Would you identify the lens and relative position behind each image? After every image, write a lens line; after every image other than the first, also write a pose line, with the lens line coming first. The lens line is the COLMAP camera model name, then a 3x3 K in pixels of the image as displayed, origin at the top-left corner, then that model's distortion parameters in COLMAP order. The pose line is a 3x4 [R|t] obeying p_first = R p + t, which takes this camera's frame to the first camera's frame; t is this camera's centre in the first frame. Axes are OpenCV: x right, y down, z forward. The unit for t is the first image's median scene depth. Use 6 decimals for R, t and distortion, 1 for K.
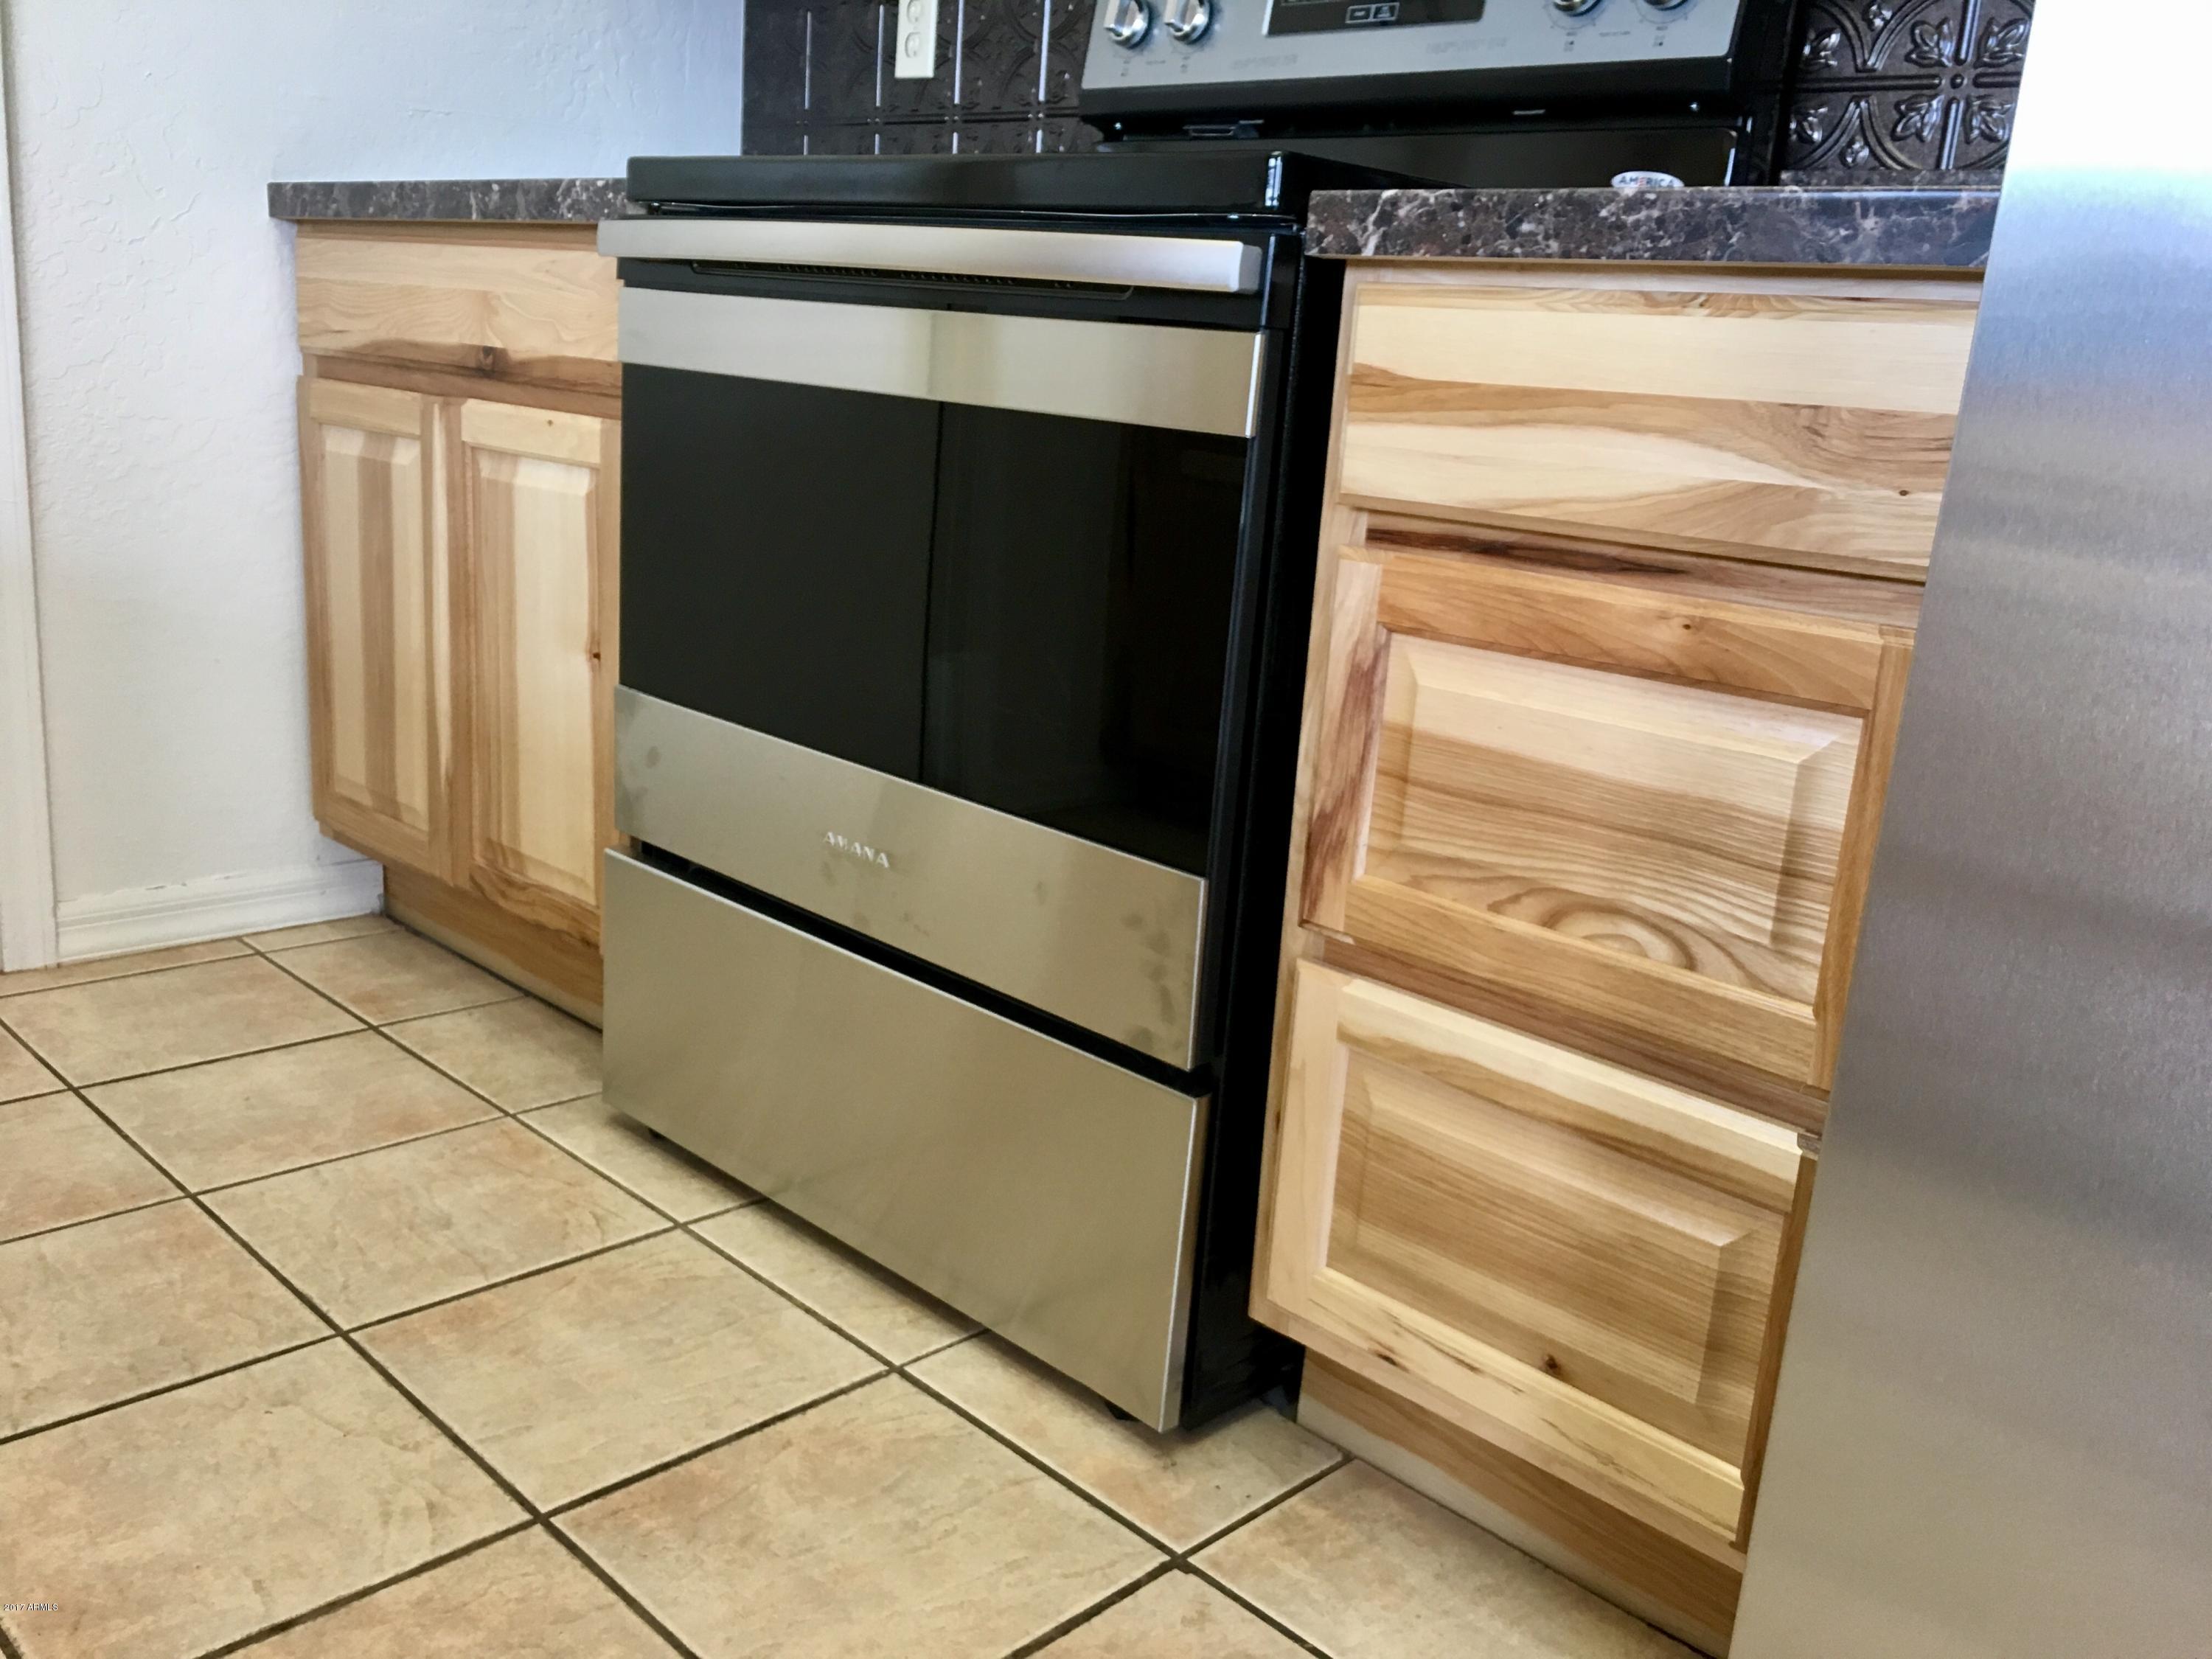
lens RADIAL K [[1853.1, 0, 1106.0], [0, 1853.1, 829.5], [0, 0, 1]] dist [0.040057, 0.003161]
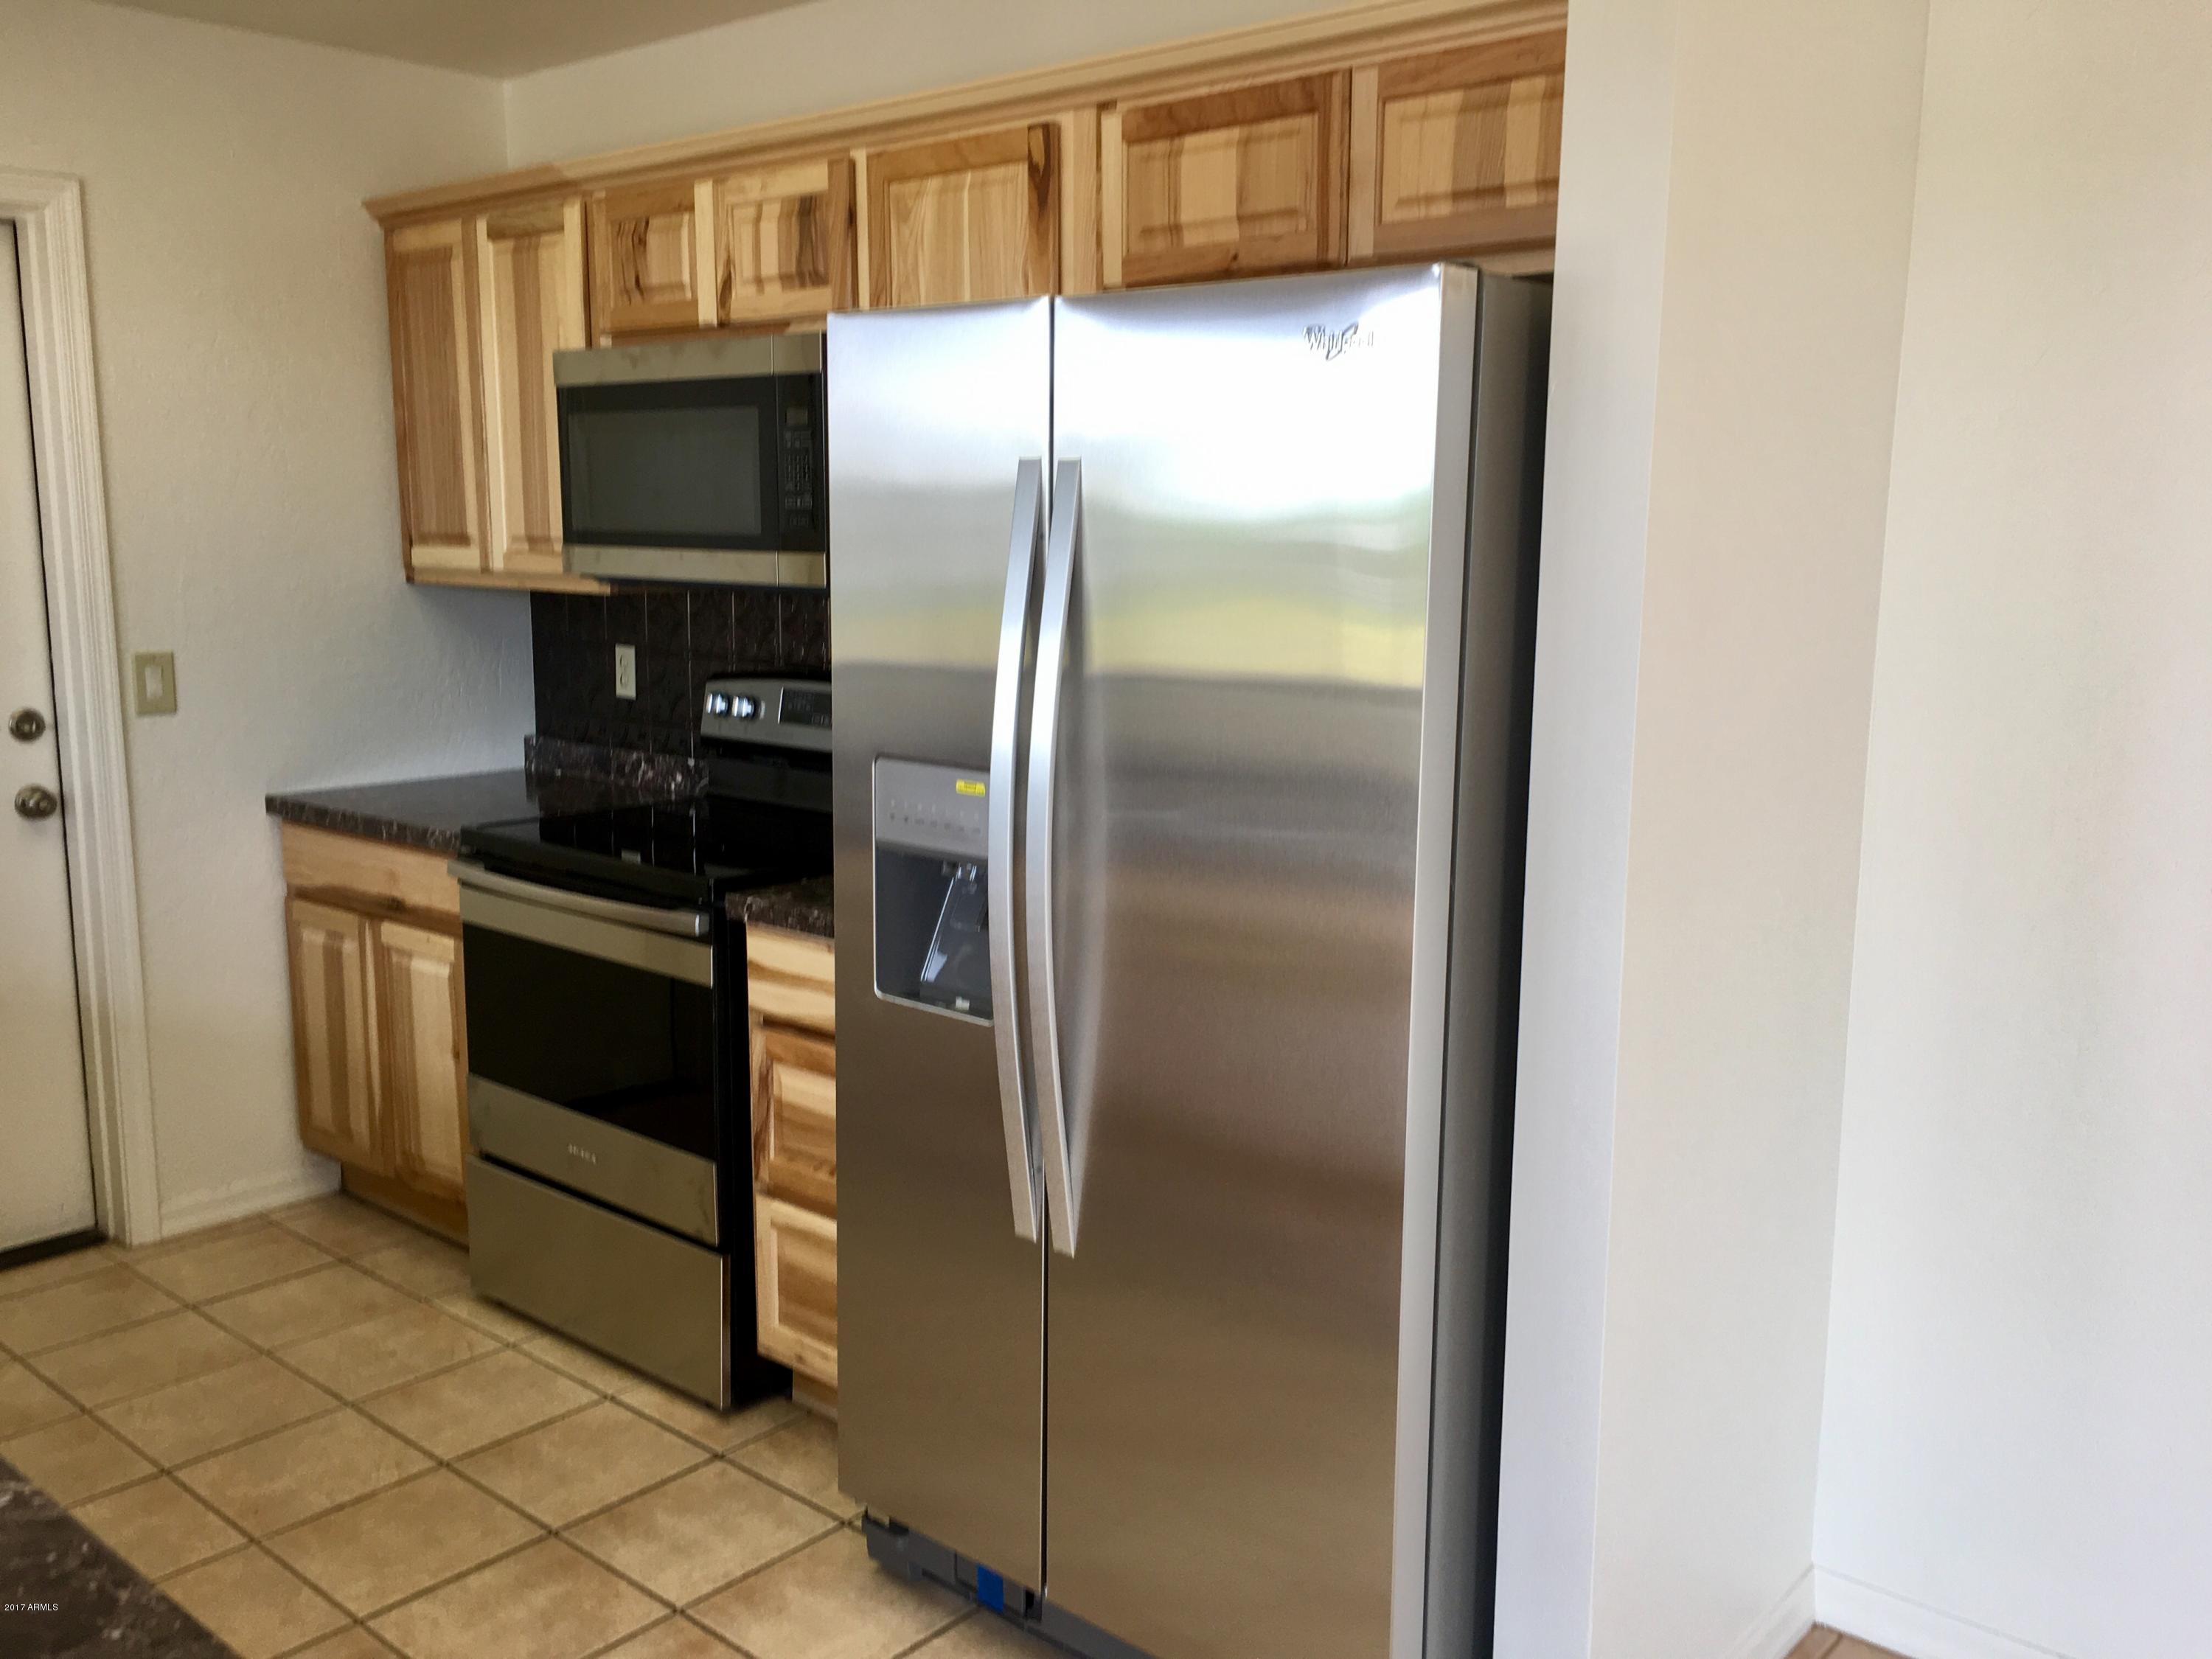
lens RADIAL K [[1901.5, 0, 1106.0], [0, 1901.5, 829.5], [0, 0, 1]] dist [0.108451, -0.192527]
pose [[0.996169, -0.075927, 0.043378, 0.349406], [0.079308, 0.993437, -0.082424, -0.114246], [-0.036835, 0.085548, 0.995653, -1.099540]]
